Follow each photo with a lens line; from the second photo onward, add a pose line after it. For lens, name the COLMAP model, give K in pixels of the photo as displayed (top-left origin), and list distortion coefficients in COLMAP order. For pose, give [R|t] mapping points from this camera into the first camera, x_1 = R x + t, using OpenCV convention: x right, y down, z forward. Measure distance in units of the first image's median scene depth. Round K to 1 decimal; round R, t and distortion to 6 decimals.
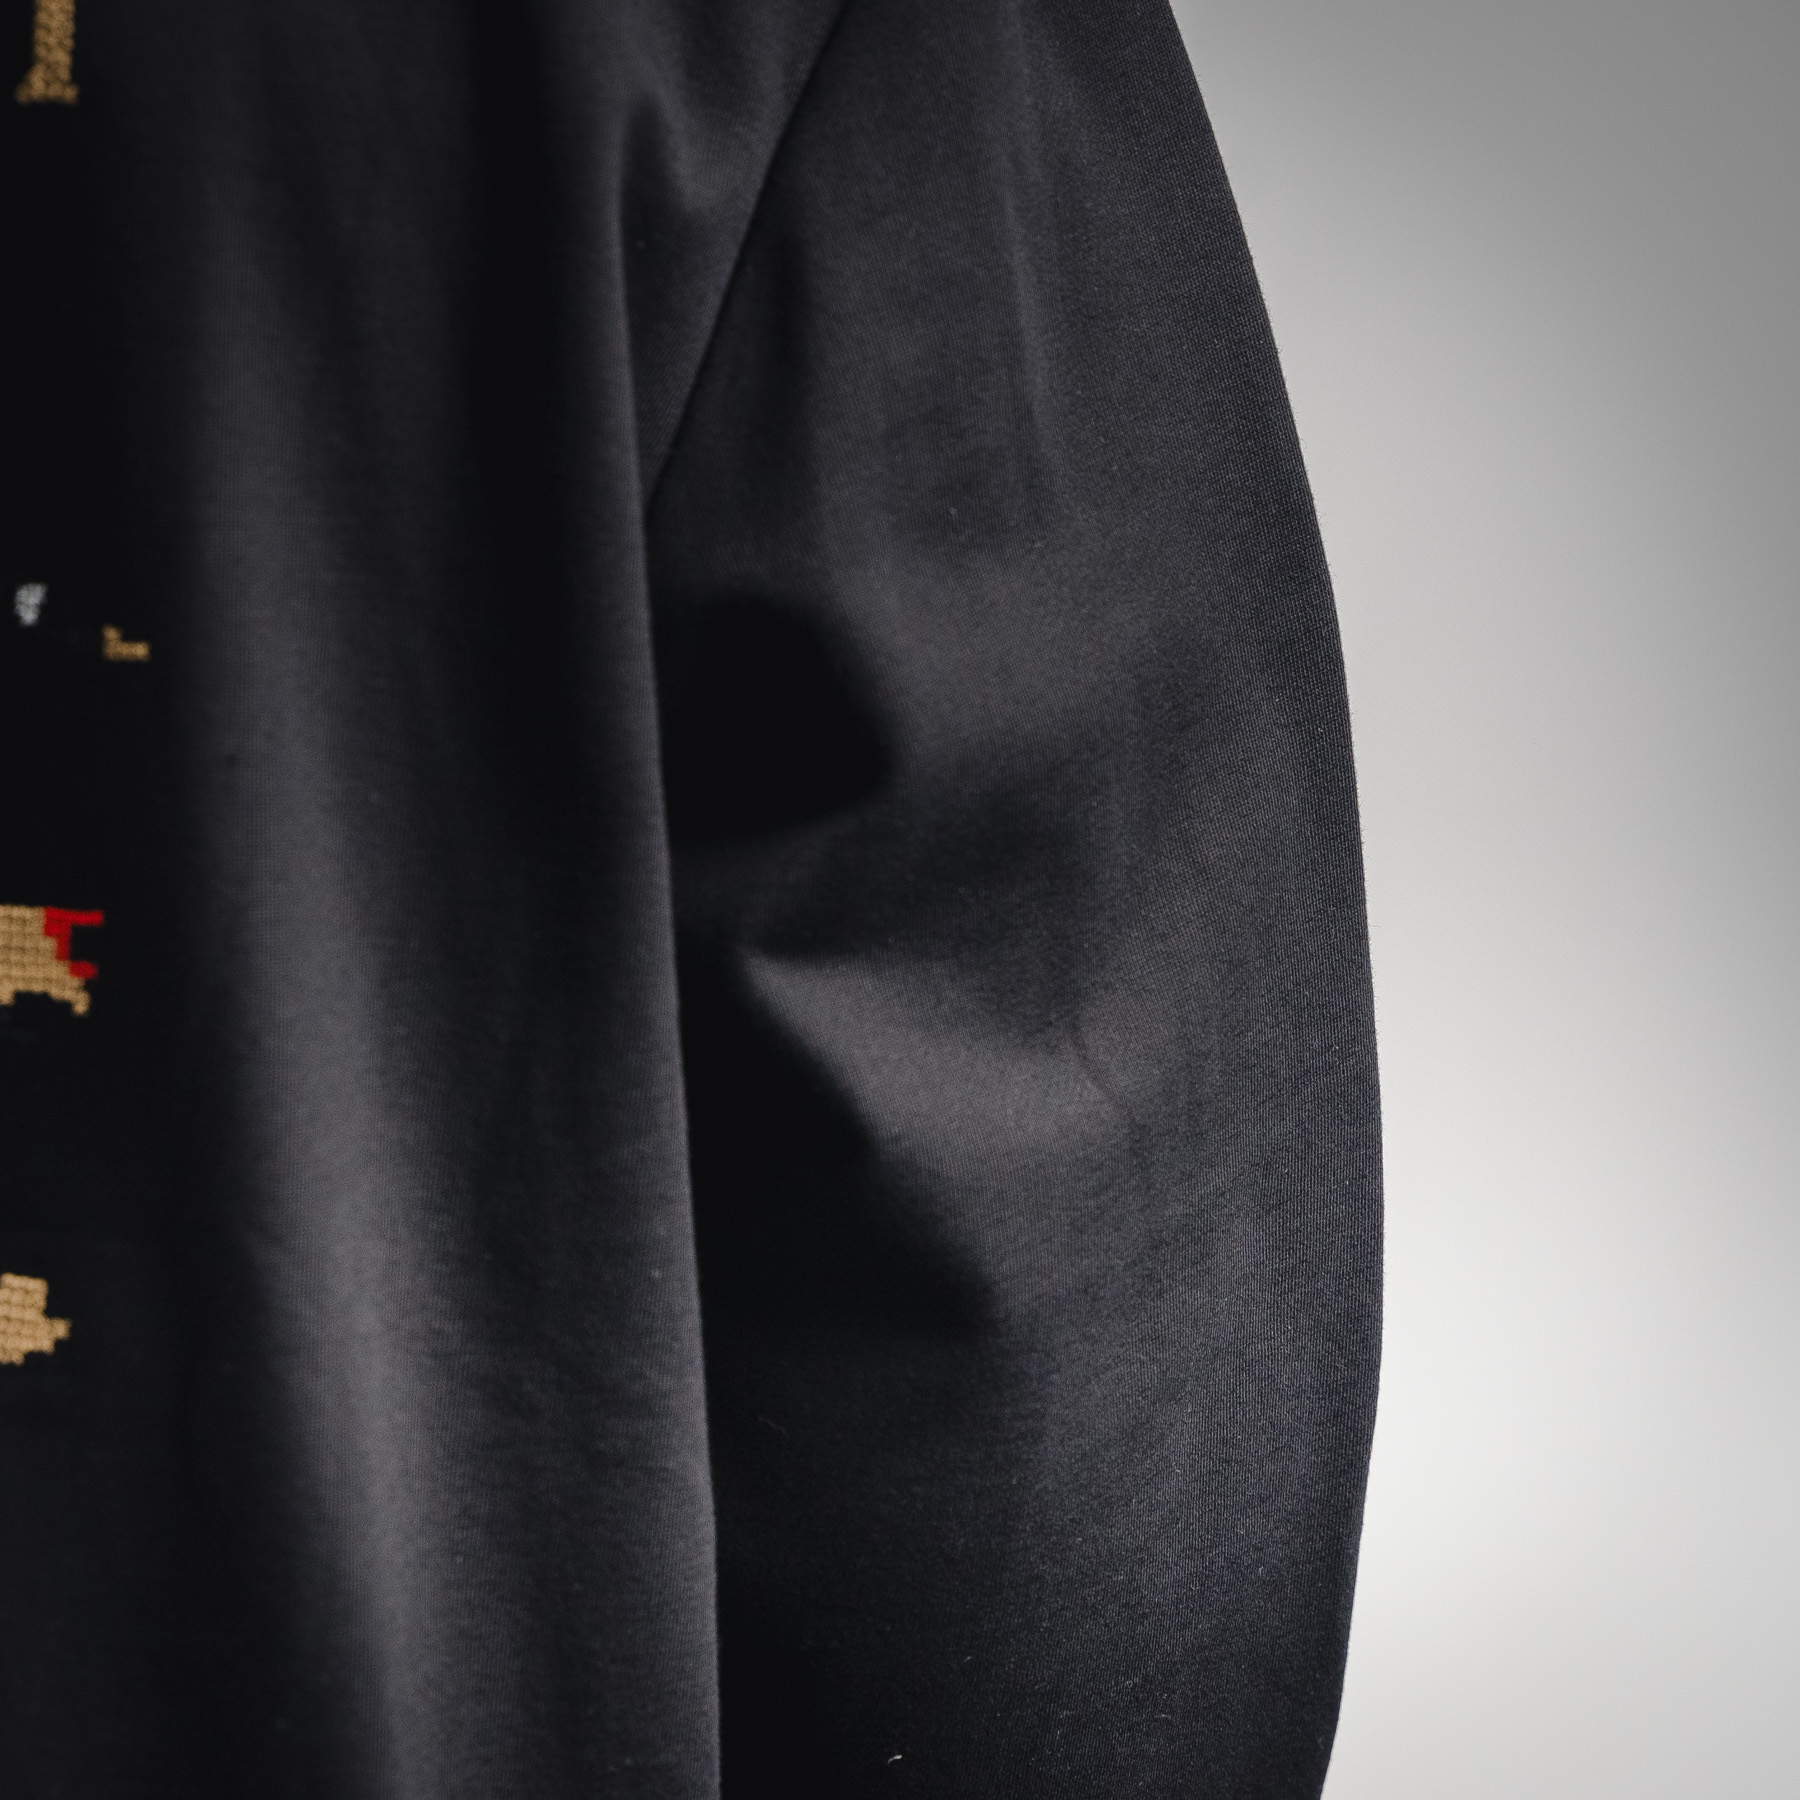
lens RADIAL K [[5655.2, 0, 899.6], [0, 5655.2, 896.0], [0, 0, 1]] dist [0.339538, 0.000000]
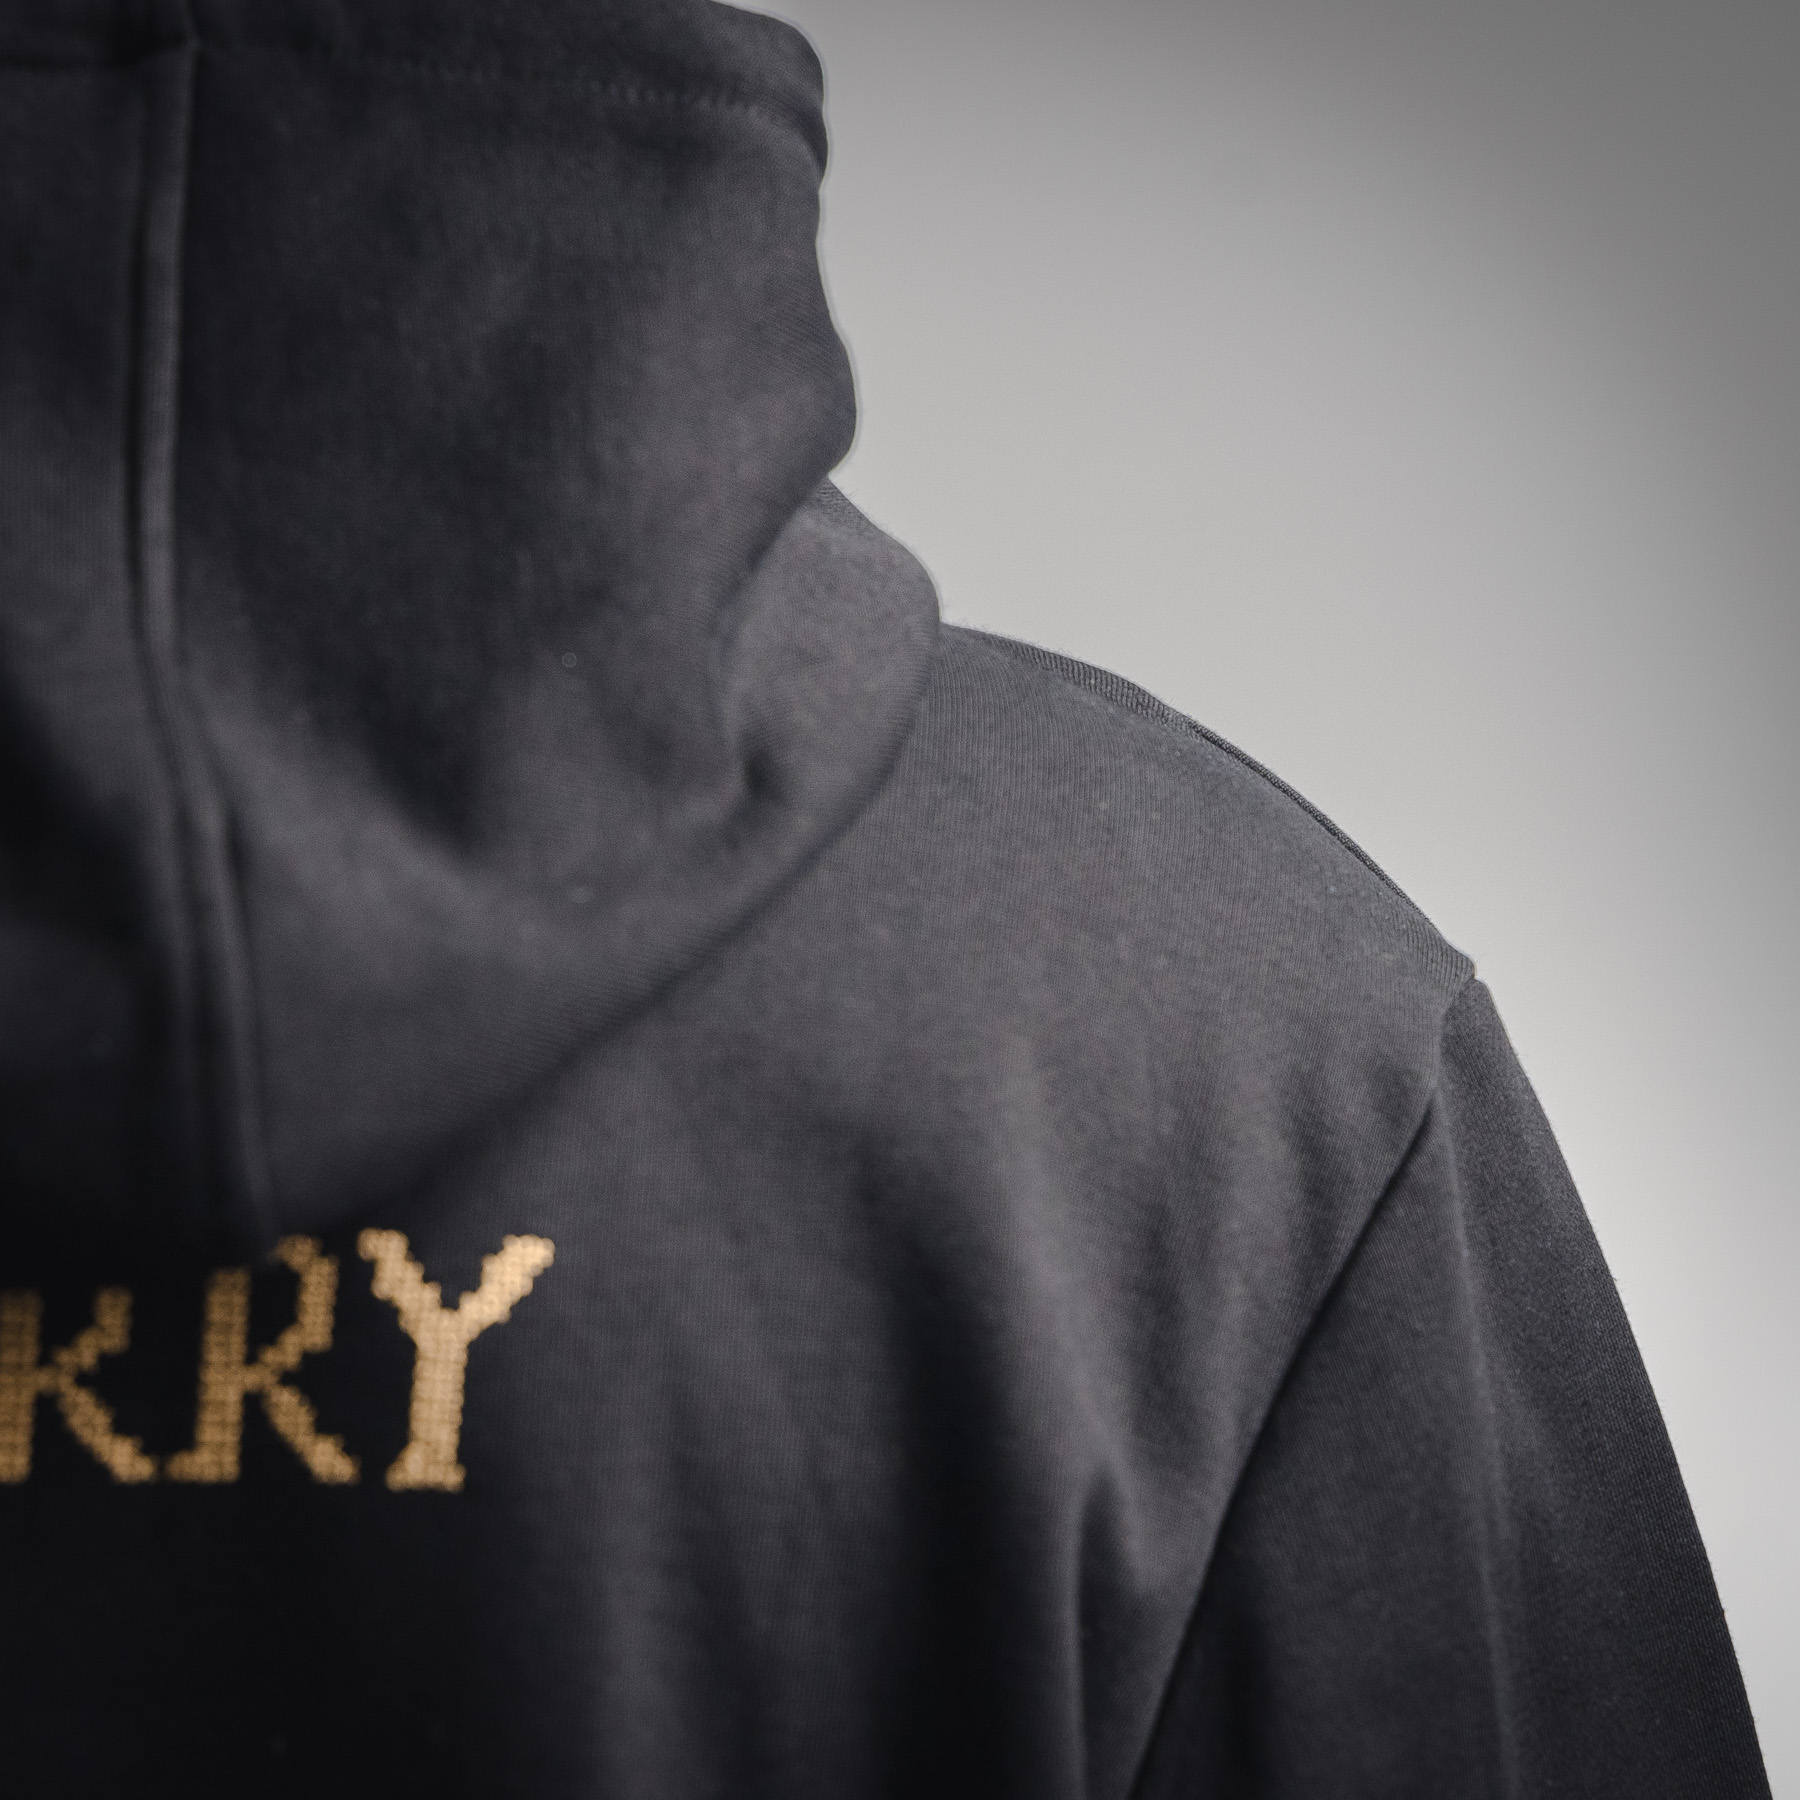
lens RADIAL K [[5655.2, 0, 901.6], [0, 5655.2, 902.8], [0, 0, 1]] dist [0.339538, 0.000000]
pose [[0.998368, 0.019970, 0.053500, -0.118347], [-0.012032, 0.989391, -0.144781, -0.097514], [-0.055824, 0.143901, 0.988016, 0.144052]]
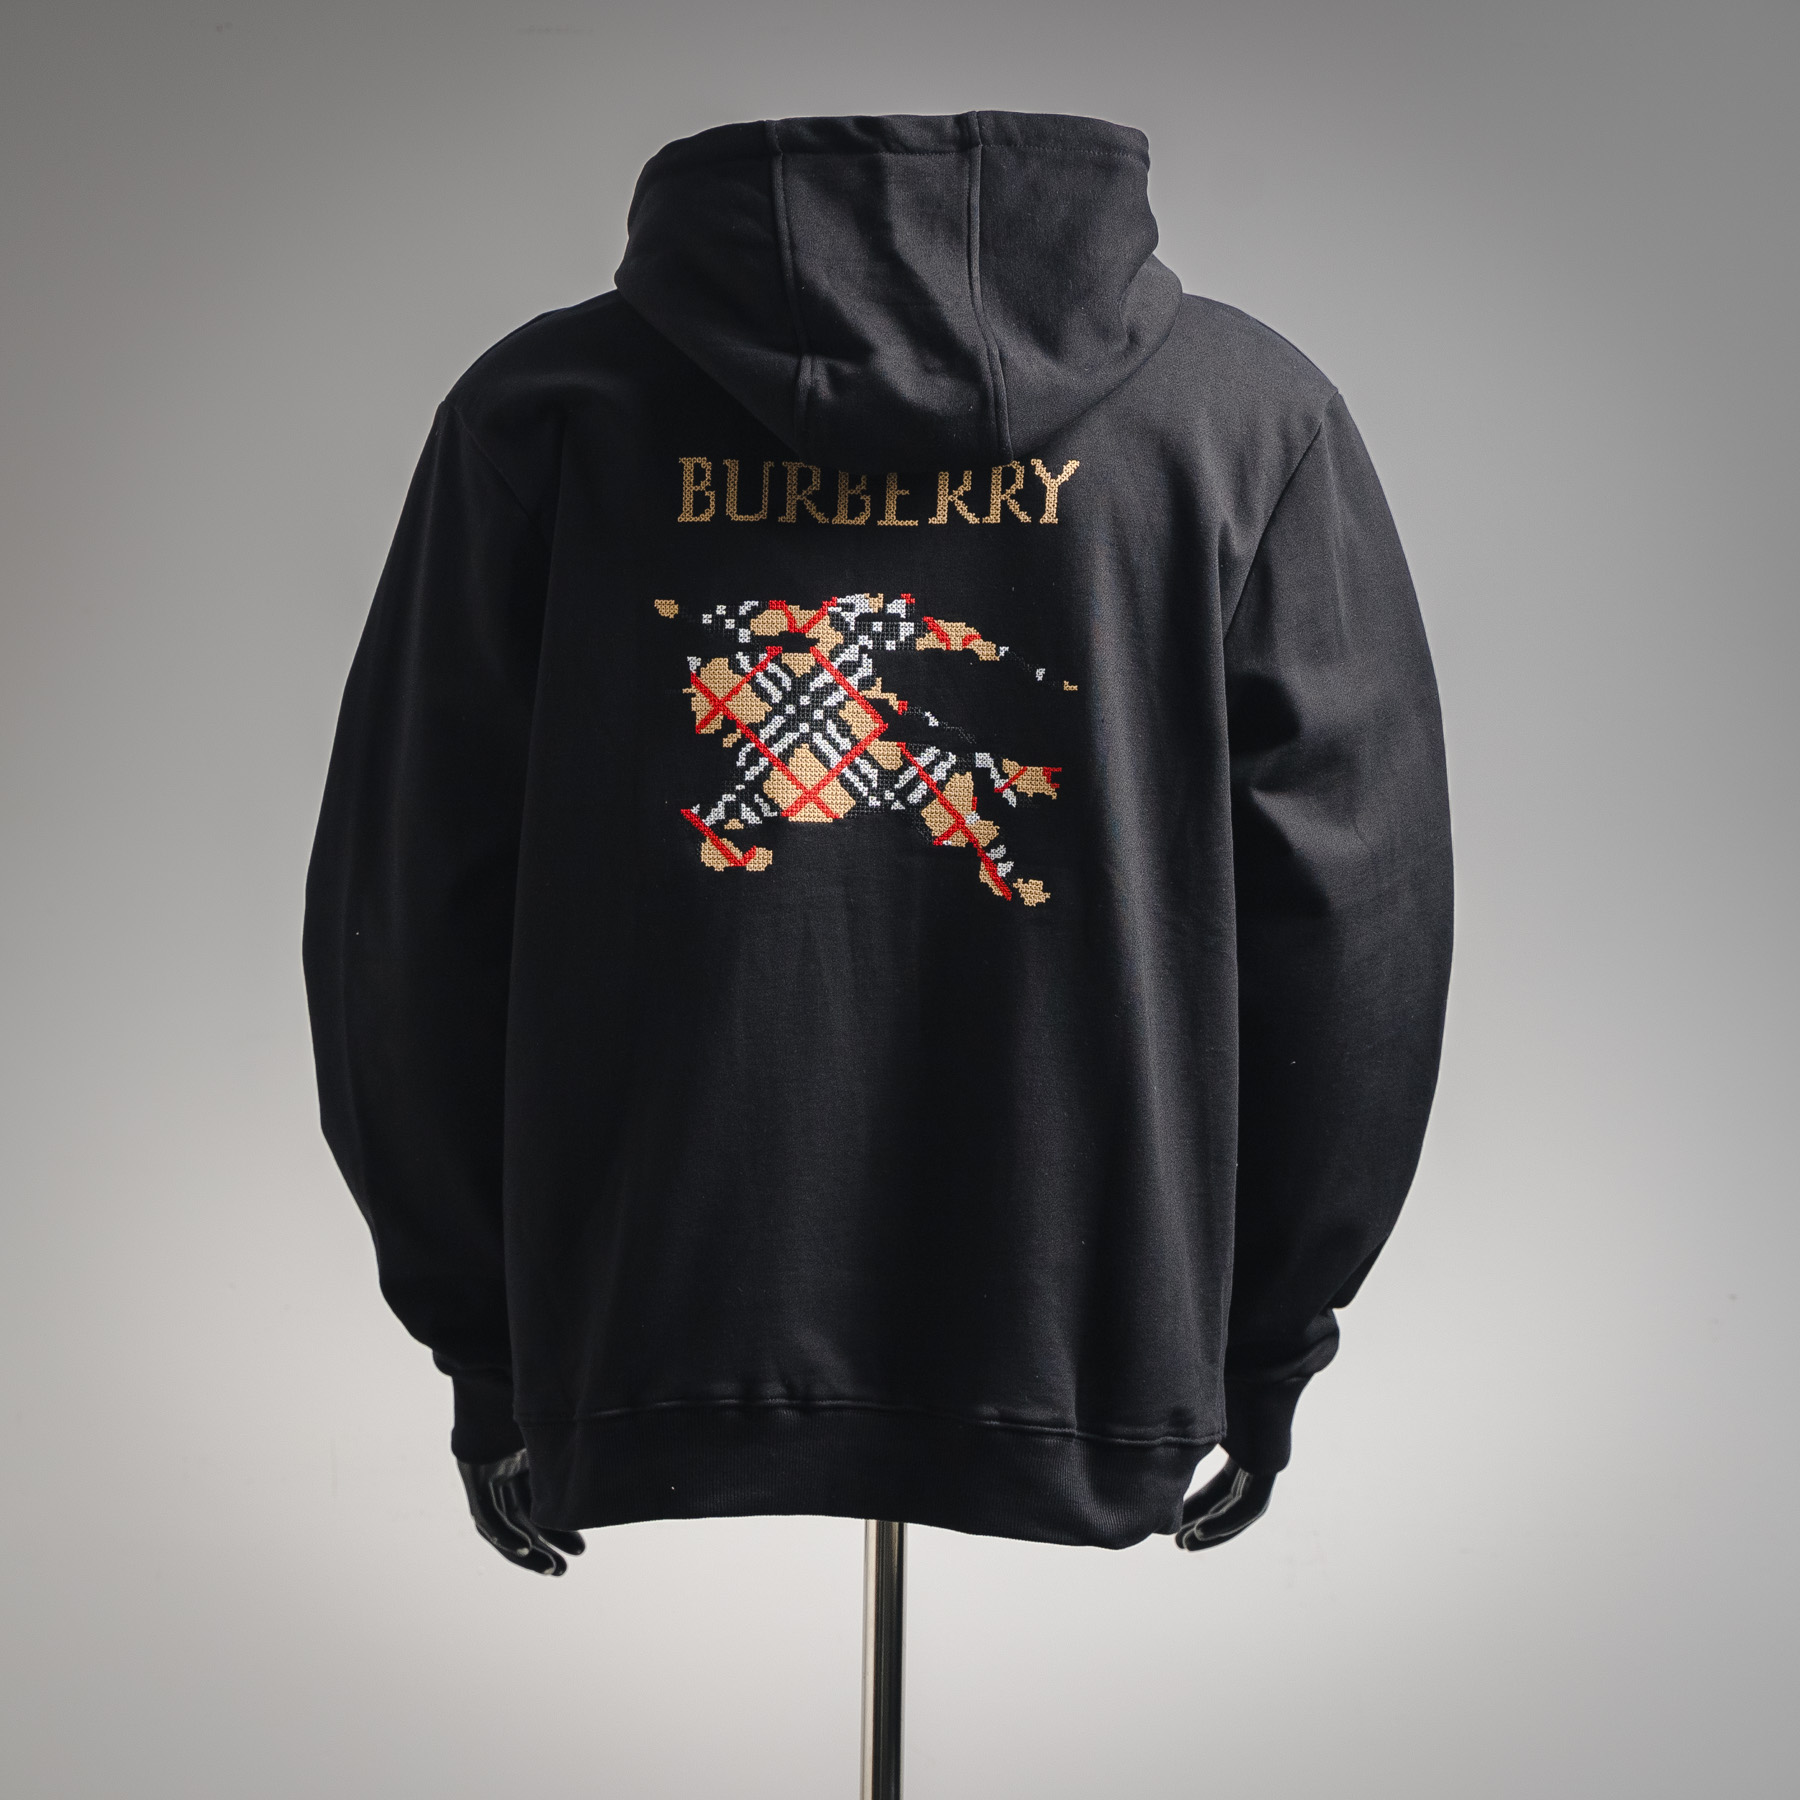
lens RADIAL K [[5655.2, 0, 880.3], [0, 5655.2, 885.7], [0, 0, 1]] dist [0.339538, 0.000000]
pose [[0.999922, 0.005193, -0.011395, -0.196601], [-0.006017, 0.997278, -0.073483, 0.294720], [0.010982, 0.073546, 0.997231, -2.129430]]
